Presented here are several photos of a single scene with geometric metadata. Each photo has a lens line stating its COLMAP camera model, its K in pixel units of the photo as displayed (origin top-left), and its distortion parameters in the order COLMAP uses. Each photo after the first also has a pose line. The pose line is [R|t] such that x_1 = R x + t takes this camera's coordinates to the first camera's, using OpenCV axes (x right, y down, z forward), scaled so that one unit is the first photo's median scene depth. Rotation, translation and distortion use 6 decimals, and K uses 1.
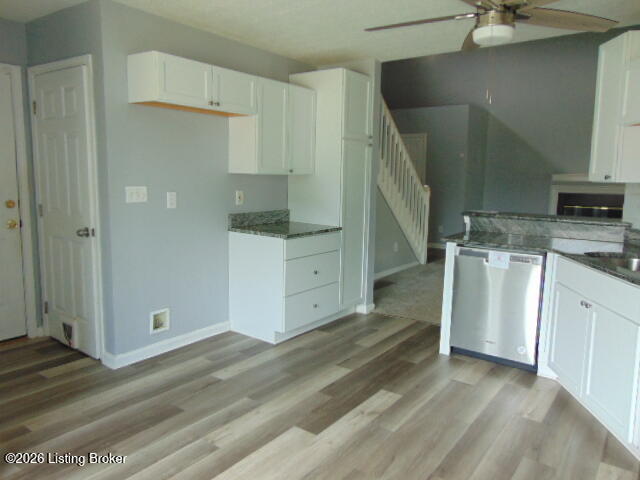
lens RADIAL K [[479.2, 0, 317.3], [0, 479.2, 237.5], [0, 0, 1]] dist [-0.033919, 0.058251]
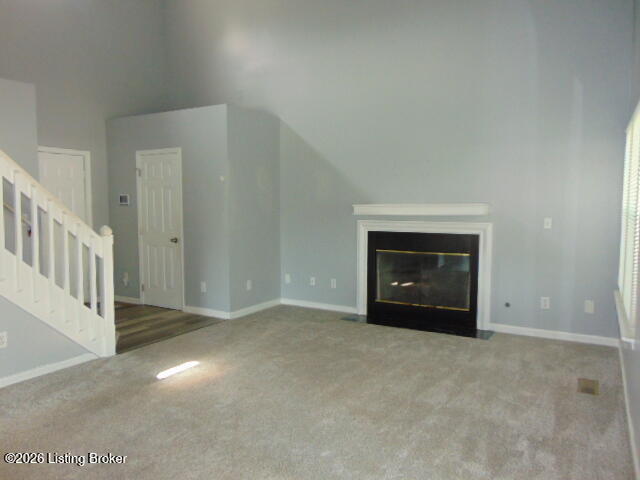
lens RADIAL K [[479.2, 0, 317.7], [0, 479.2, 240.0], [0, 0, 1]] dist [-0.033919, 0.058251]
pose [[0.994417, -0.018389, 0.103909, 0.819399], [0.024570, 0.997984, -0.058520, -0.093691], [-0.102624, 0.060746, 0.992864, 0.710659]]
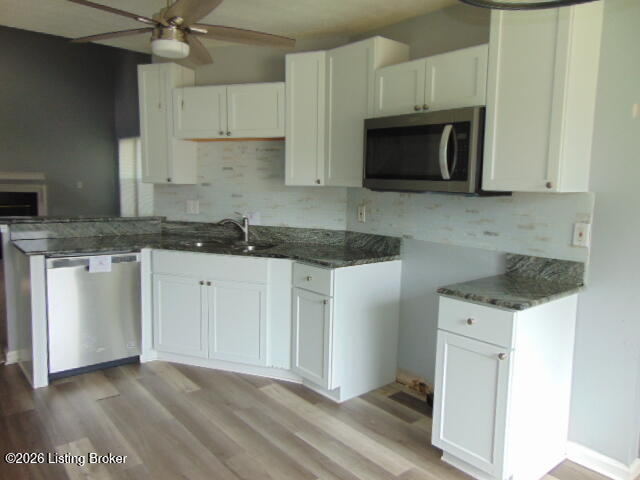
lens RADIAL K [[479.2, 0, 319.8], [0, 479.2, 236.8], [0, 0, 1]] dist [-0.033919, 0.058251]
pose [[0.236909, -0.118757, 0.964246, -0.392047], [0.108463, 0.989529, 0.095222, -0.046193], [-0.965458, 0.082026, 0.247309, 0.277893]]
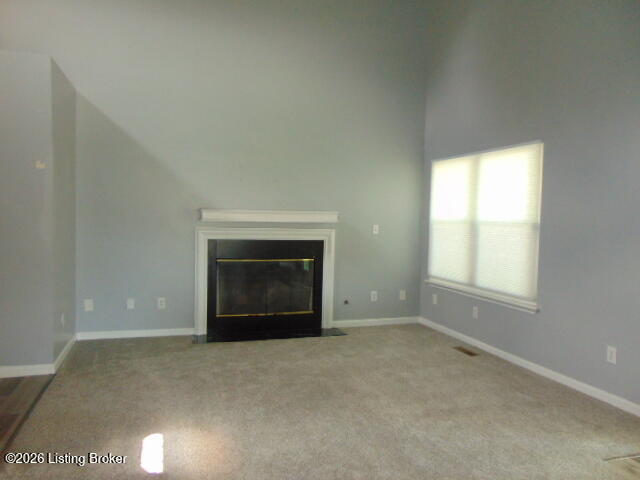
lens RADIAL K [[479.2, 0, 320.0], [0, 479.2, 242.9], [0, 0, 1]] dist [-0.033919, 0.058251]
pose [[0.576097, -0.042179, 0.816292, 0.187849], [0.091296, 0.995739, -0.012981, -0.153641], [-0.812266, 0.082003, 0.577494, 1.189789]]
